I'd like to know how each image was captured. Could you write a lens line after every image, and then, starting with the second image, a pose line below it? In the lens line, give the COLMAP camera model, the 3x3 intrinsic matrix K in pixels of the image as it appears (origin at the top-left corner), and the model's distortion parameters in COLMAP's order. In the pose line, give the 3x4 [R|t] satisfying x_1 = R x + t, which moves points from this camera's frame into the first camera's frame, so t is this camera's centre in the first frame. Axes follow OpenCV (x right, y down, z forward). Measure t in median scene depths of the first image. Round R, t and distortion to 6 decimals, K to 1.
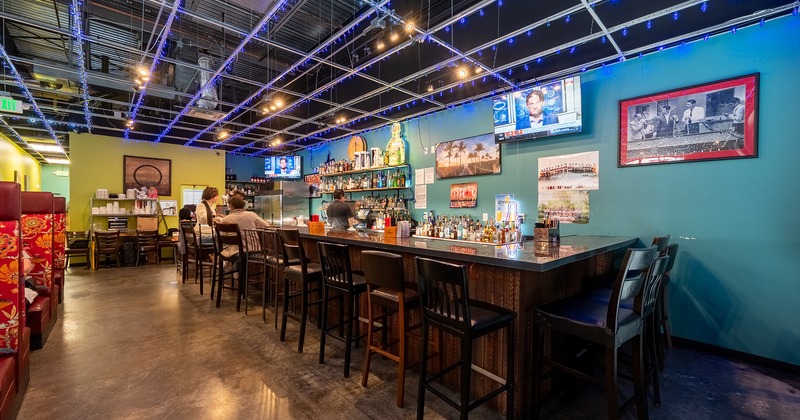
lens RADIAL K [[318.4, 0, 400.0], [0, 318.4, 210.0], [0, 0, 1]] dist [-0.000806, -0.000123]
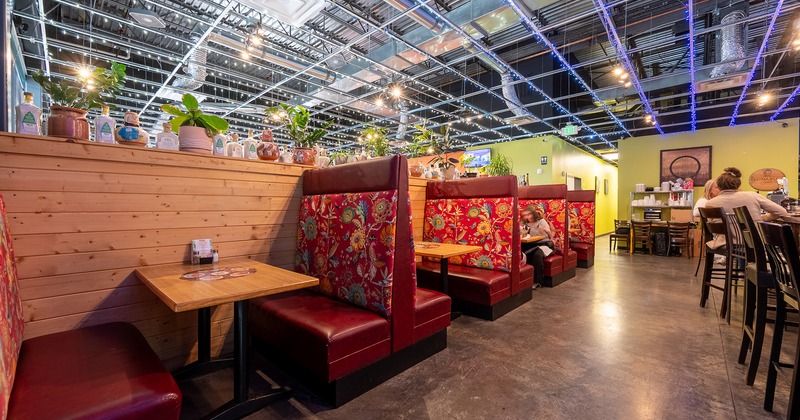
lens RADIAL K [[318.4, 0, 400.0], [0, 318.4, 210.0], [0, 0, 1]] dist [-0.000806, -0.000123]
pose [[0.049039, -0.000510, -0.998797, 0.153190], [-0.005377, 0.999985, -0.000774, 0.033110], [0.998782, 0.005408, 0.049035, 0.092559]]
